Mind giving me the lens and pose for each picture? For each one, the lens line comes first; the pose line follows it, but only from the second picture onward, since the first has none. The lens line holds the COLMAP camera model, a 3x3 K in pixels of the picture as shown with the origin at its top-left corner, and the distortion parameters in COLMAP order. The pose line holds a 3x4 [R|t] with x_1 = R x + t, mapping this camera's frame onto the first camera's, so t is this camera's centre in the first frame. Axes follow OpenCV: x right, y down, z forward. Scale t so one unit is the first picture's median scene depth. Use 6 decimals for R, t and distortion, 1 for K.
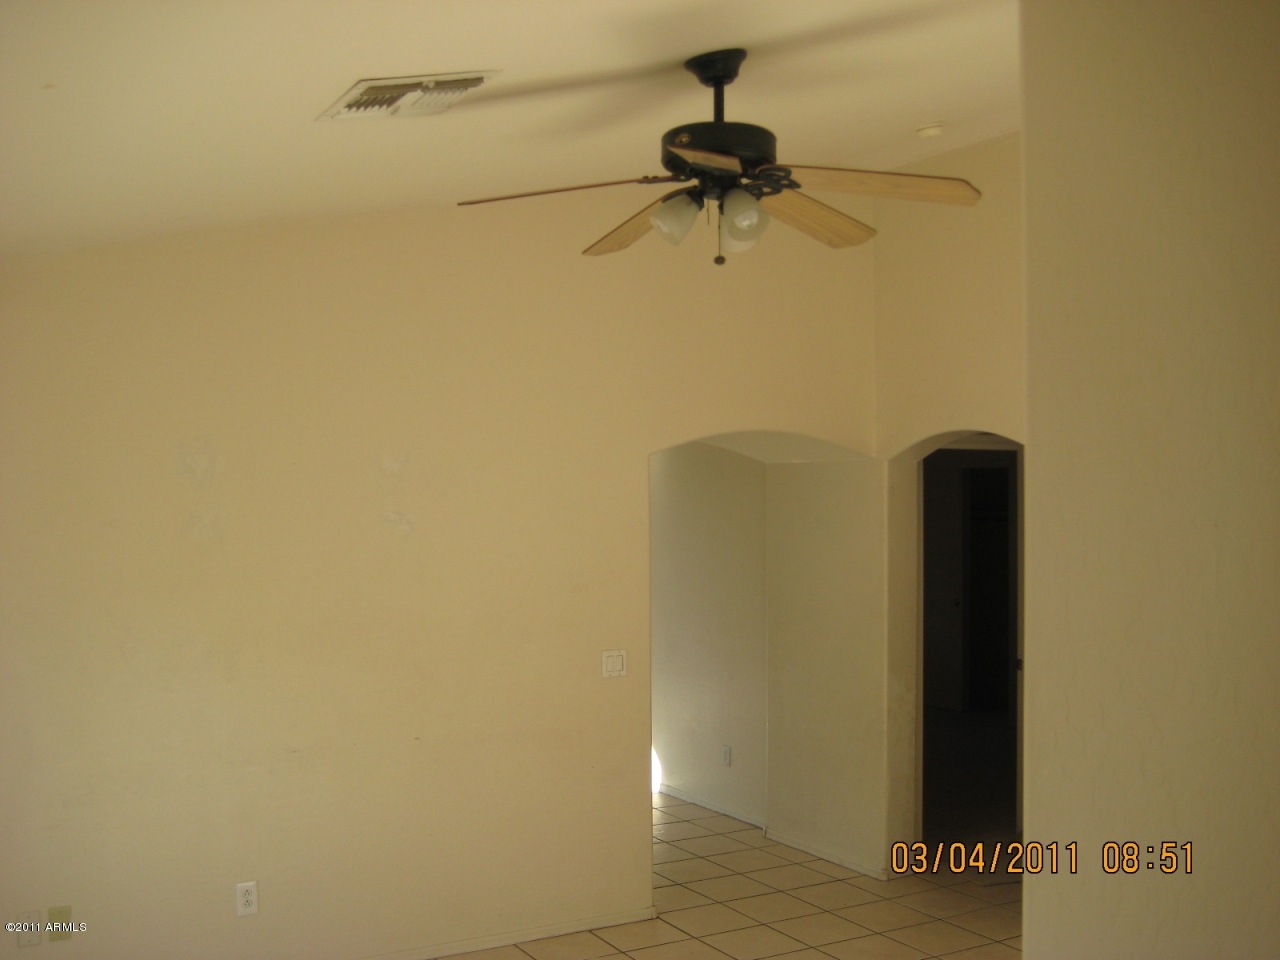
lens RADIAL K [[1339.3, 0, 640.0], [0, 1339.3, 480.0], [0, 0, 1]] dist [-0.000075, -0.000139]
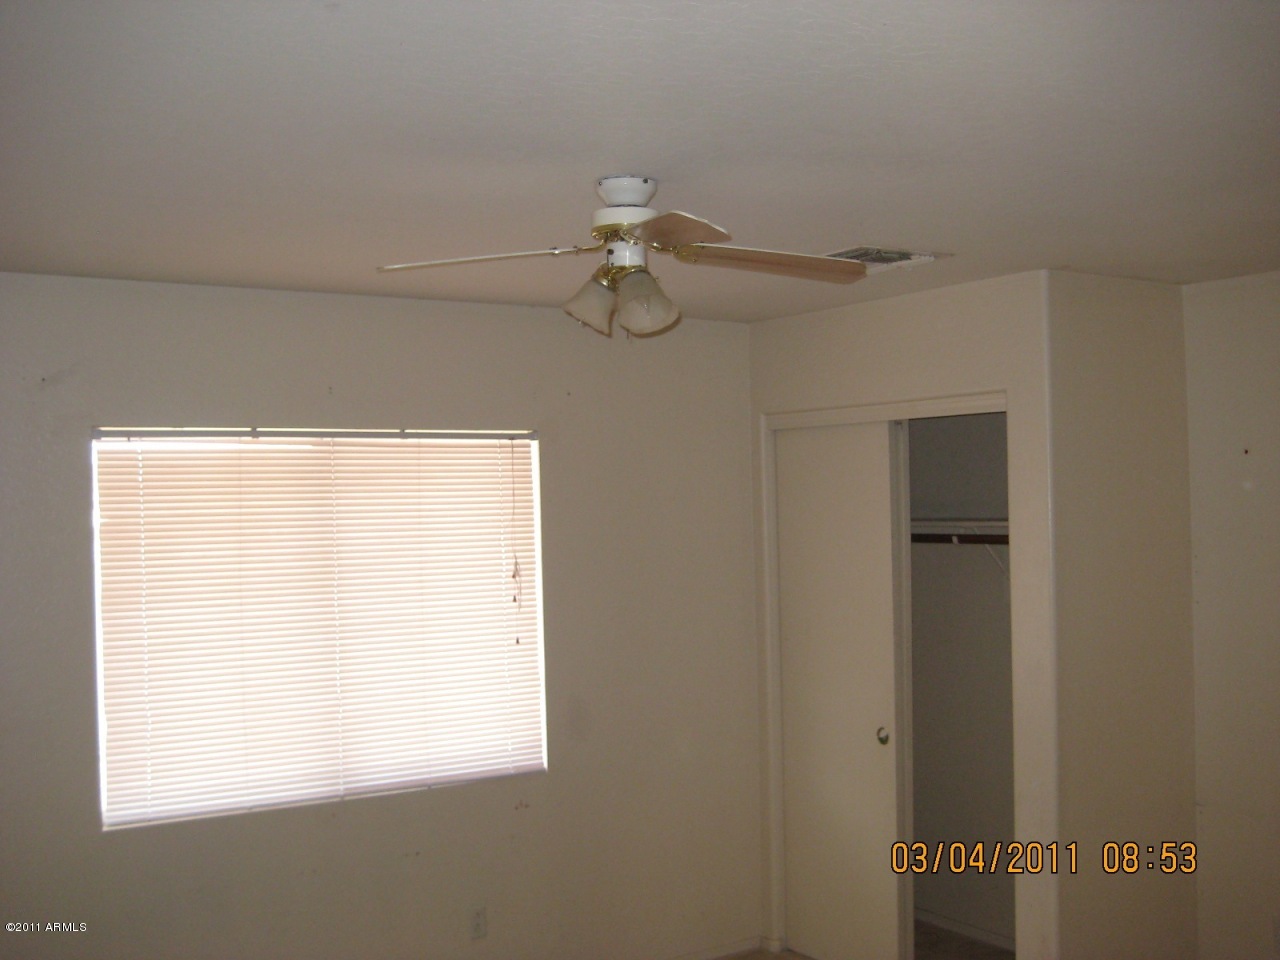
lens RADIAL K [[1339.3, 0, 640.0], [0, 1339.3, 480.0], [0, 0, 1]] dist [-0.000075, -0.000139]
pose [[0.999825, -0.017932, 0.005385, 0.159885], [0.017965, 0.999819, -0.006194, 0.011851], [-0.005273, 0.006290, 0.999966, 0.580227]]
